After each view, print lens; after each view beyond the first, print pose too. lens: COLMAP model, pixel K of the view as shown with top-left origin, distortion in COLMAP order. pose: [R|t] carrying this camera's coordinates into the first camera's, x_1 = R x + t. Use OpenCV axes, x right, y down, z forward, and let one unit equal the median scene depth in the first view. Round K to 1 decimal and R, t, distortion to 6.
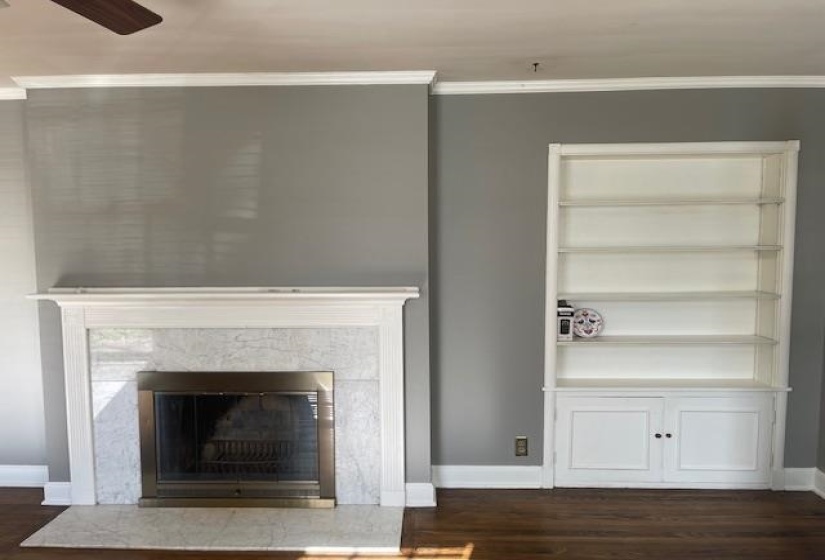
lens RADIAL K [[619.5, 0, 415.6], [0, 619.5, 294.1], [0, 0, 1]] dist [0.062419, -0.096748]
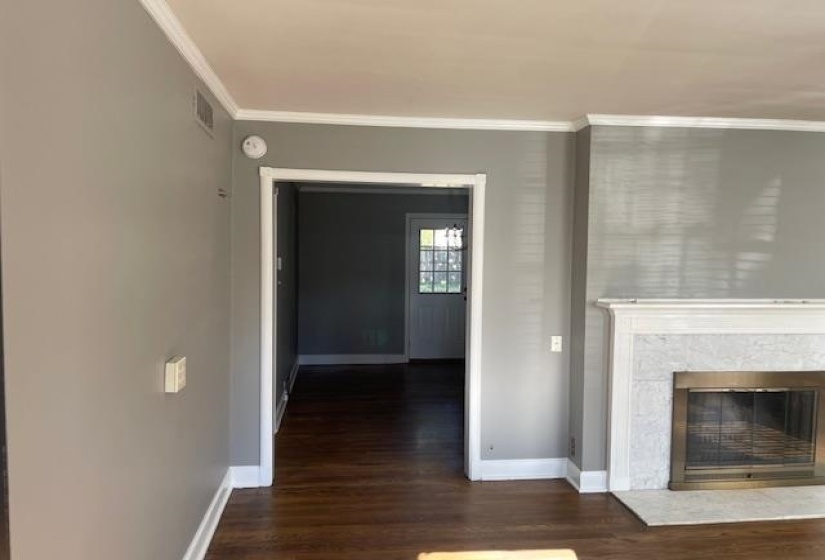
lens RADIAL K [[619.5, 0, 407.8], [0, 619.5, 286.7], [0, 0, 1]] dist [0.062419, -0.096748]
pose [[0.990101, 0.008208, 0.140117, -1.097053], [-0.004483, 0.999629, -0.026882, 0.000579], [-0.140285, 0.025988, 0.989770, -0.074667]]
